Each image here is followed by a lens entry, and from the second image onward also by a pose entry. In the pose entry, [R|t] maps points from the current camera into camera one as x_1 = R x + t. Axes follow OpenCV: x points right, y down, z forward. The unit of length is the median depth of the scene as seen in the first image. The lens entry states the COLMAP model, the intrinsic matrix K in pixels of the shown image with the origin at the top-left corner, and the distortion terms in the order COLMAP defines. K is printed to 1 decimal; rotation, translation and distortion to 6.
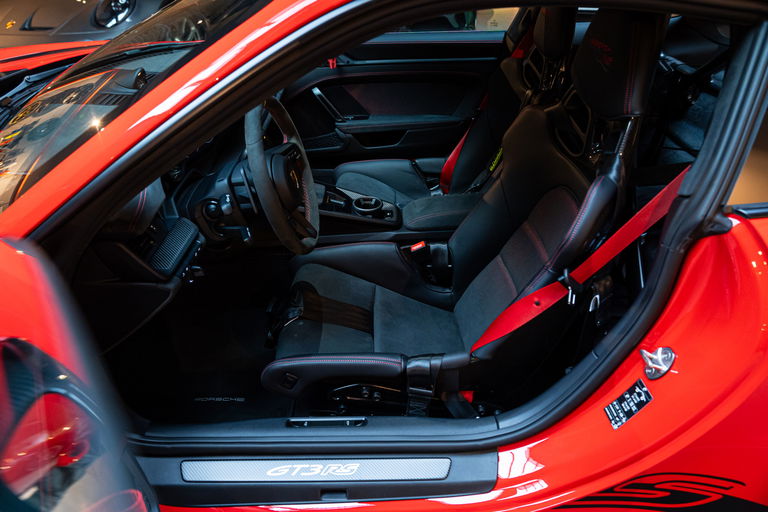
lens RADIAL K [[513.7, 0, 384.0], [0, 513.7, 256.0], [0, 0, 1]] dist [-0.030328, 0.000666]
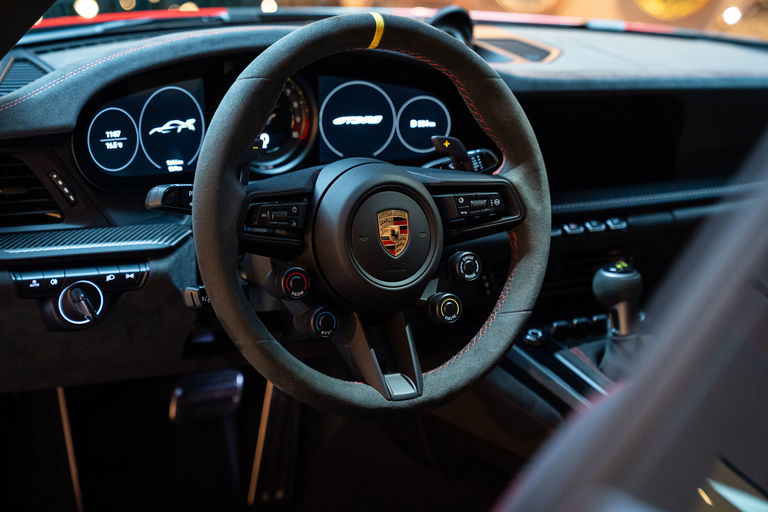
lens RADIAL K [[1272.8, 0, 384.0], [0, 1272.8, 256.0], [0, 0, 1]] dist [0.006455, -0.057154]
pose [[0.500364, 0.245347, -0.830325, 0.368208], [-0.515644, 0.854828, -0.058147, -0.040703], [0.695519, 0.457246, 0.554237, 0.263023]]
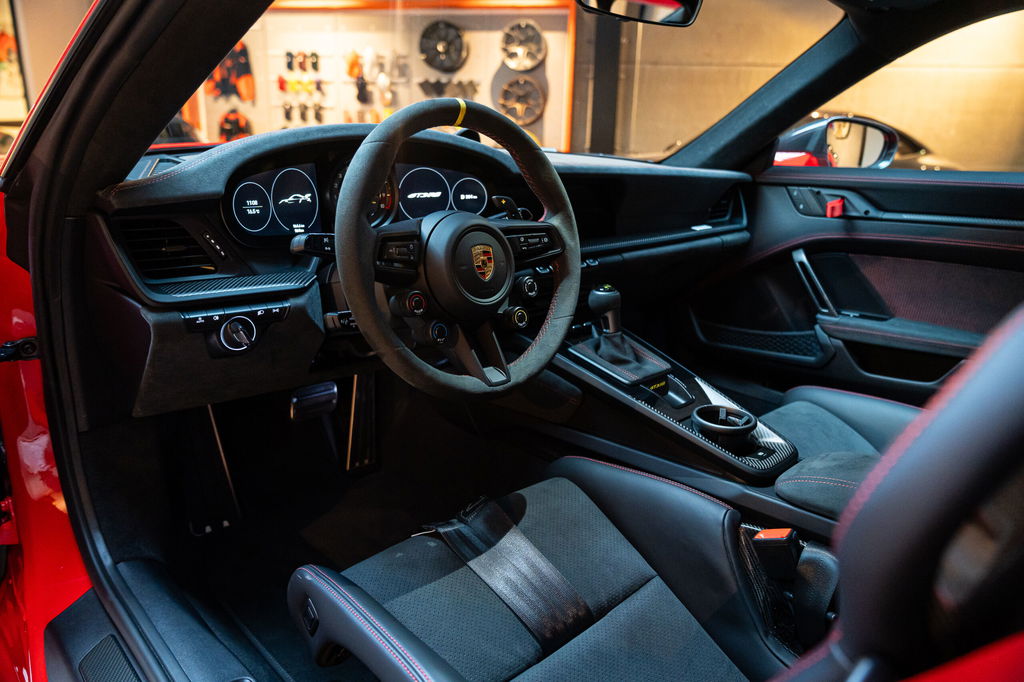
lens RADIAL K [[684.9, 0, 512.0], [0, 684.9, 341.0], [0, 0, 1]] dist [-0.030328, 0.000666]
pose [[0.684650, 0.228596, -0.692097, 0.204129], [-0.430582, 0.892995, -0.130997, 0.003414], [0.588093, 0.387691, 0.709818, 0.312634]]
